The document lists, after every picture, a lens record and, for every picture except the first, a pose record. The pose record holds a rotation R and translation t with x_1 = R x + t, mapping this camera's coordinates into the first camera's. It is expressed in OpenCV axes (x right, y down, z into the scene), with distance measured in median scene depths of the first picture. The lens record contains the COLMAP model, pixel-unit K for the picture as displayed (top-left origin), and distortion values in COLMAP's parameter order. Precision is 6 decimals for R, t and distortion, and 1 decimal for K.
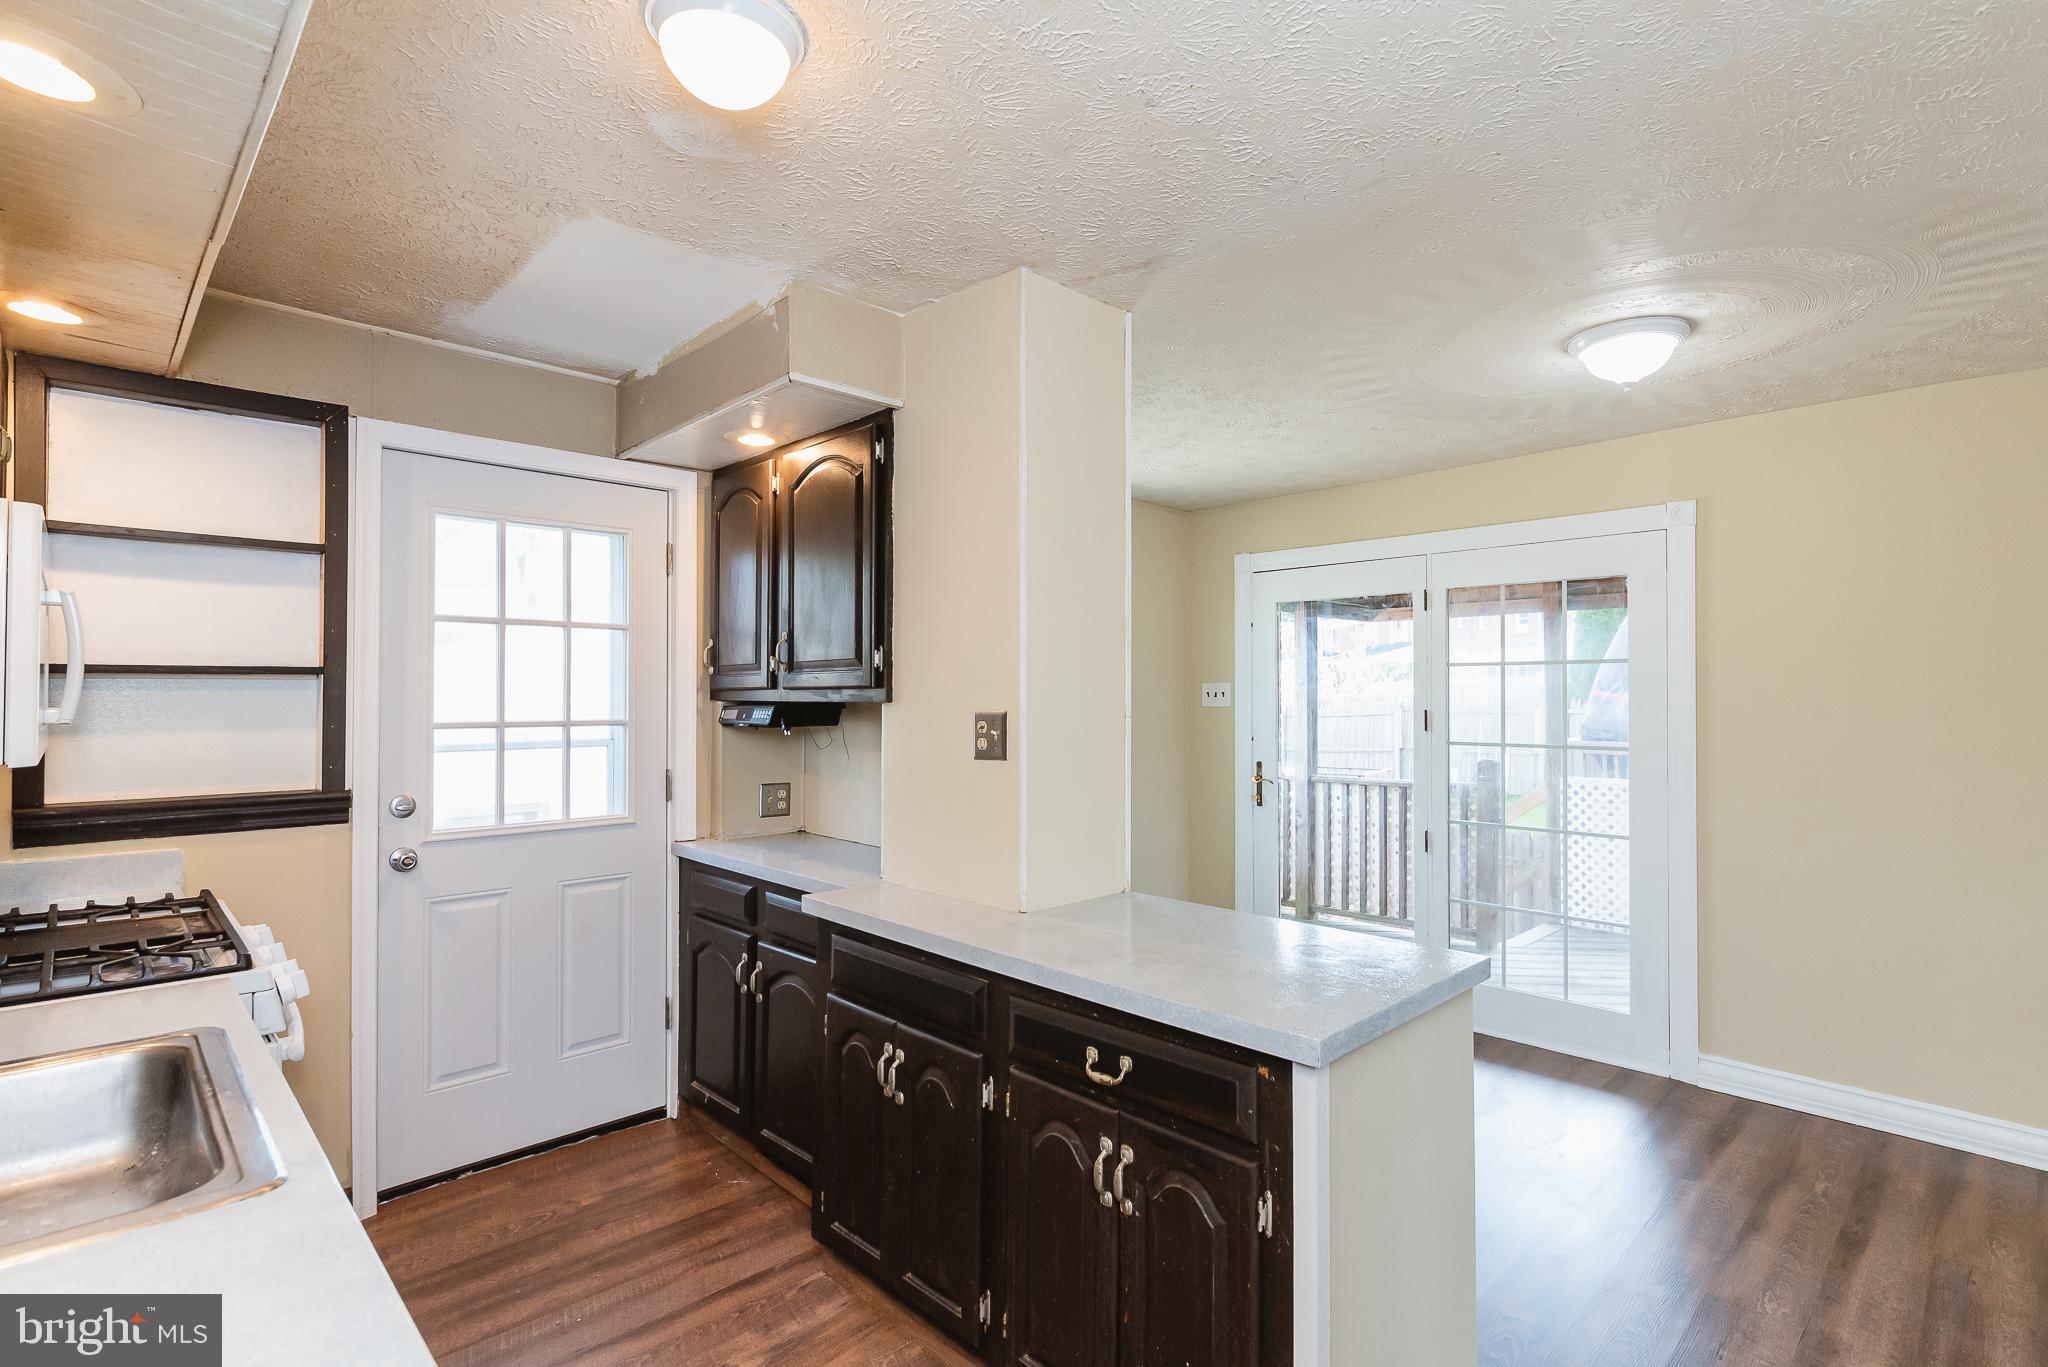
lens RADIAL K [[981.1, 0, 1030.3], [0, 981.1, 688.3], [0, 0, 1]] dist [0.000533, 0.000127]
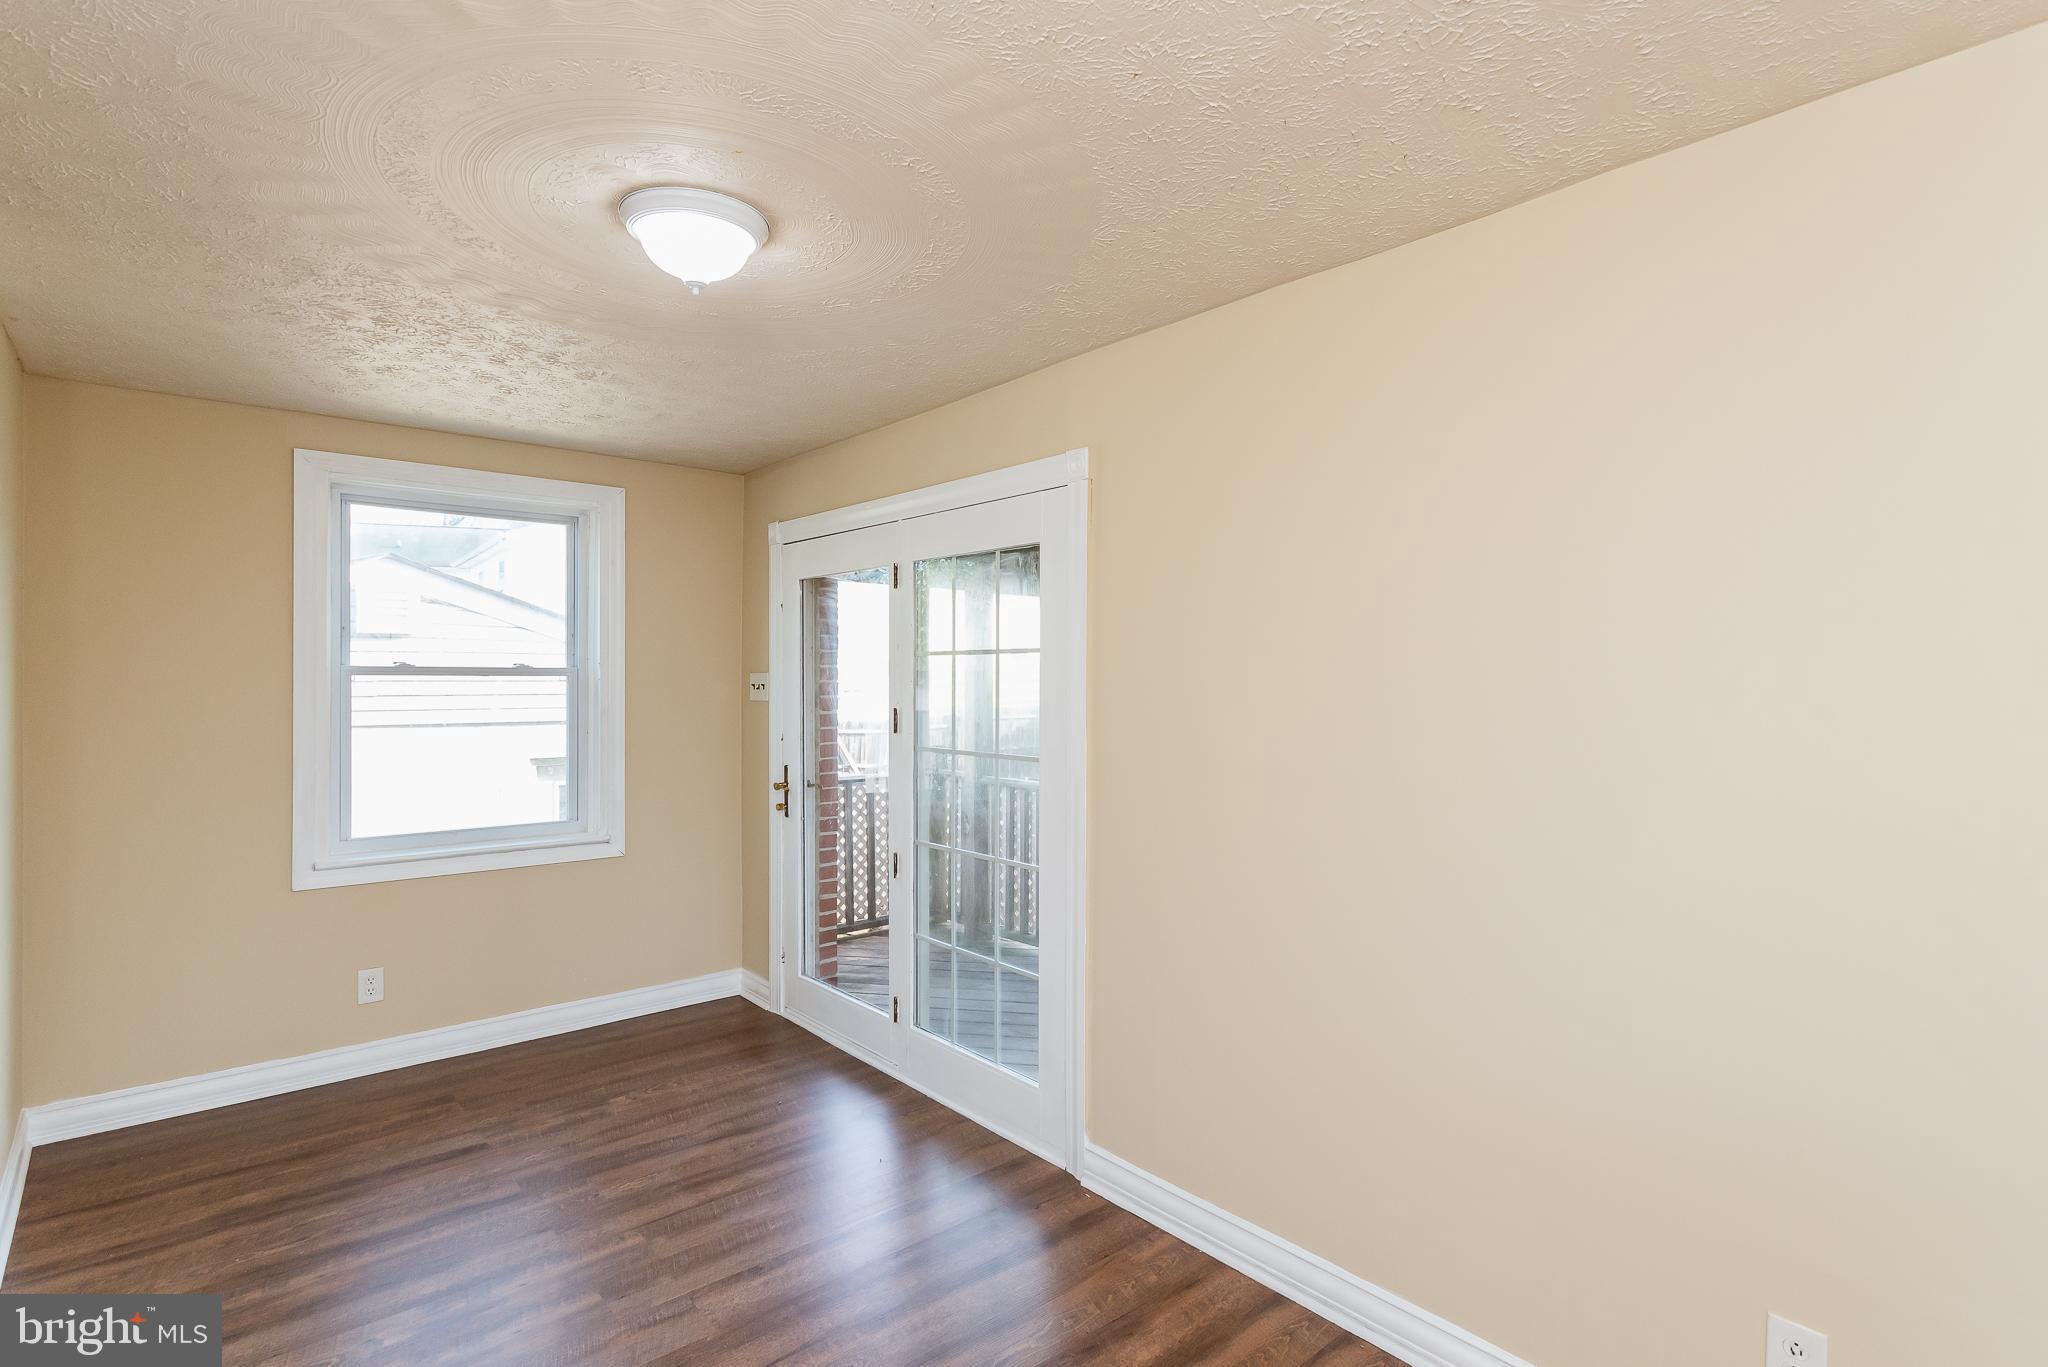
lens RADIAL K [[1015.1, 0, 1024.0], [0, 1015.1, 683.5], [0, 0, 1]] dist [-0.000388, -0.000225]
pose [[0.998294, 0.000163, -0.058387, 0.900019], [0.000725, 0.999885, 0.015179, -0.018470], [0.058383, -0.015195, 0.998179, 0.239094]]
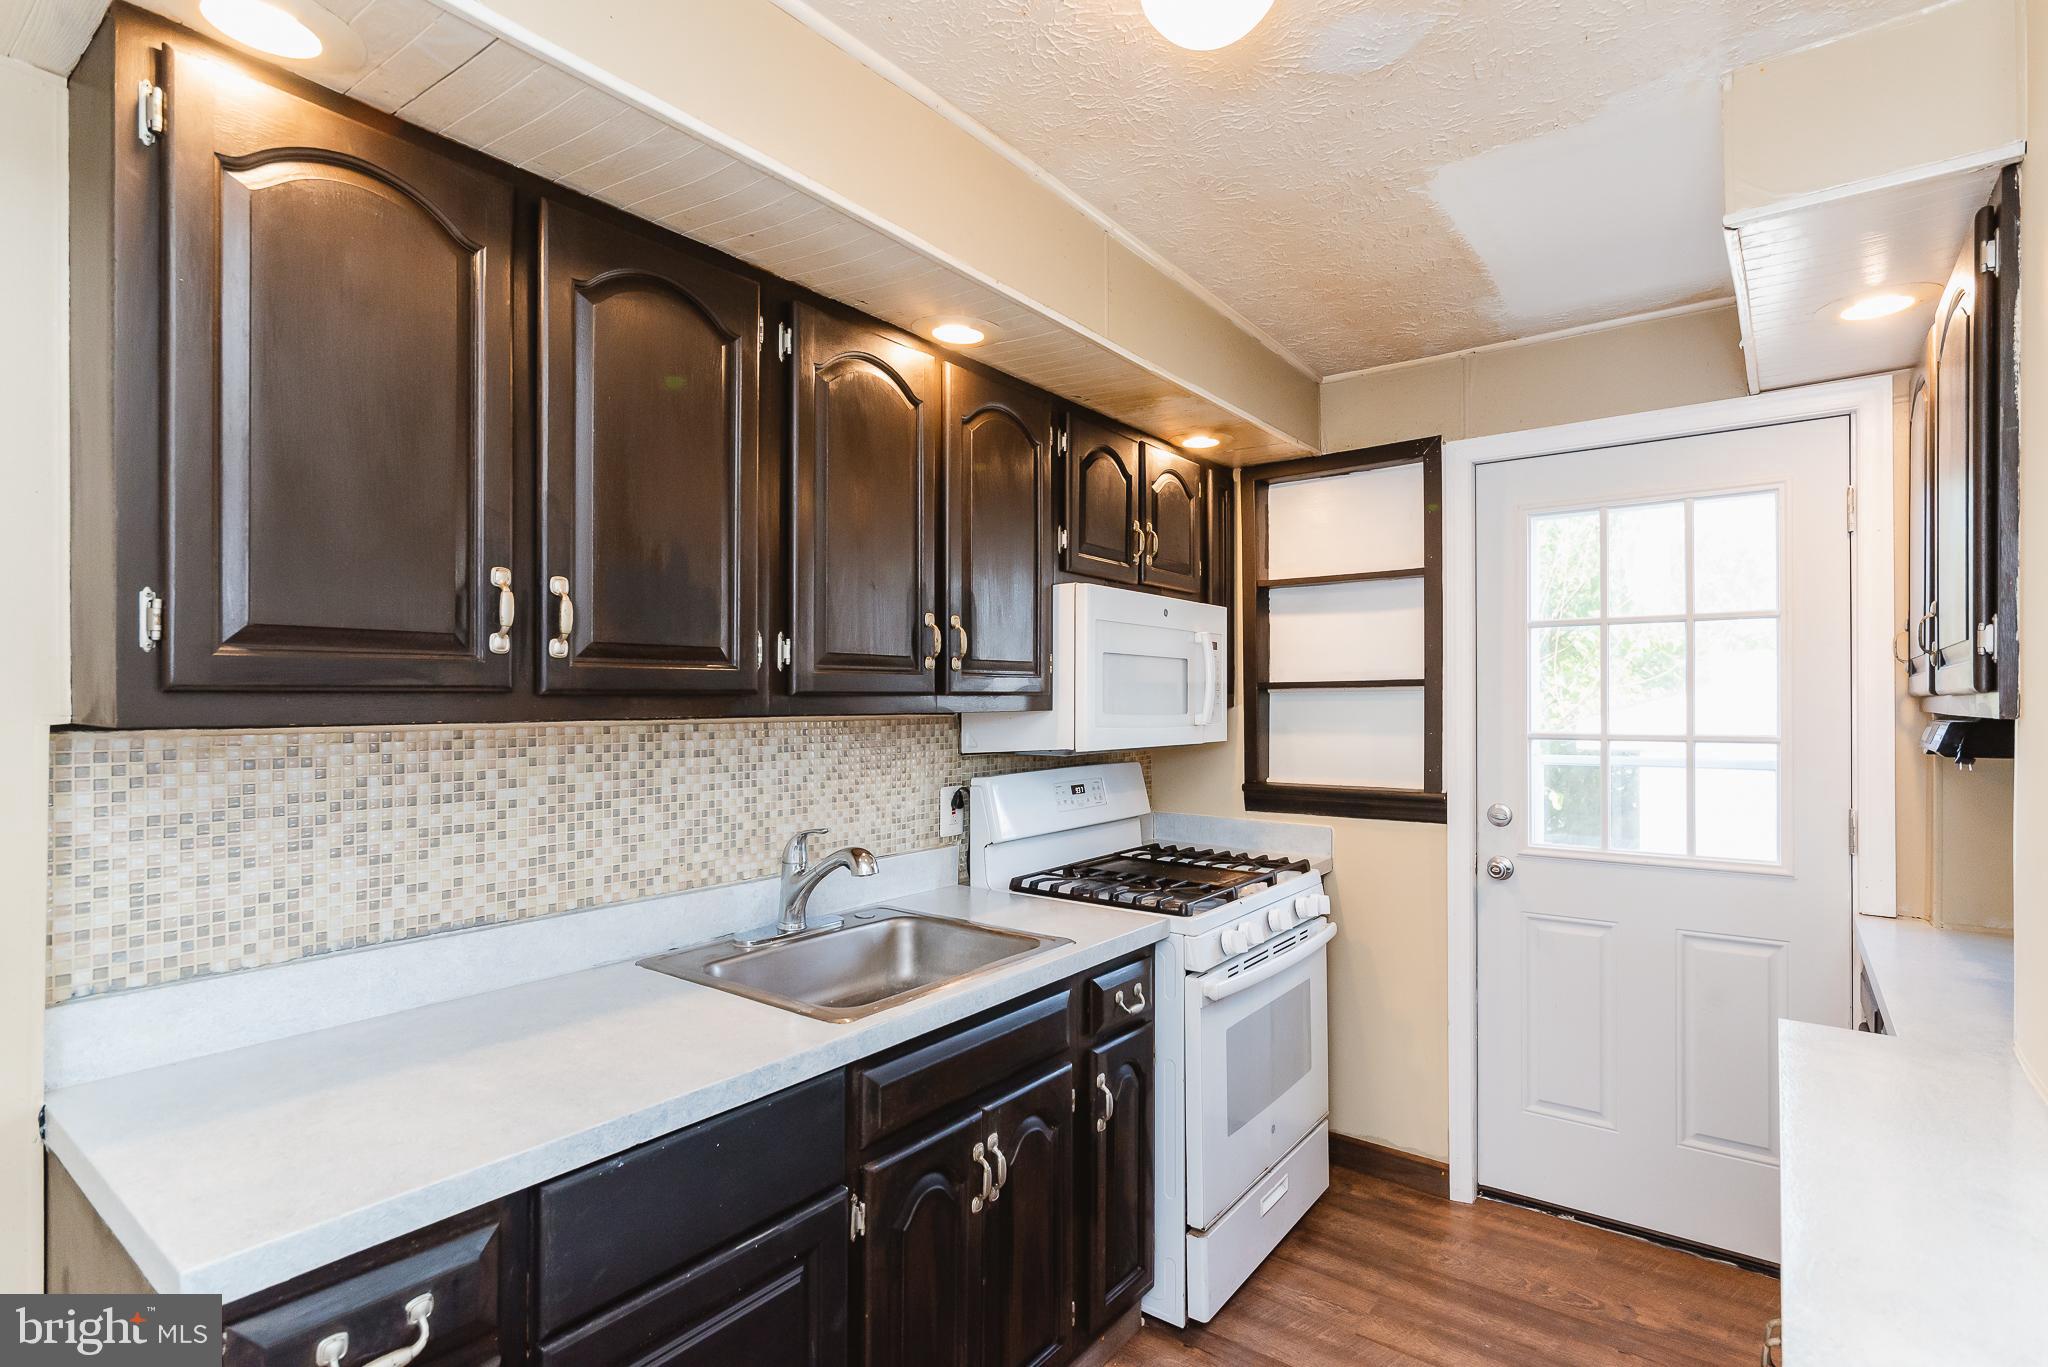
lens RADIAL K [[981.1, 0, 1015.0], [0, 981.1, 703.7], [0, 0, 1]] dist [-0.000163, -0.000081]
pose [[0.149207, -0.003442, -0.988800, 0.287033], [0.012191, 0.999924, -0.001641, 0.001440], [0.988731, -0.011810, 0.149238, 0.366135]]
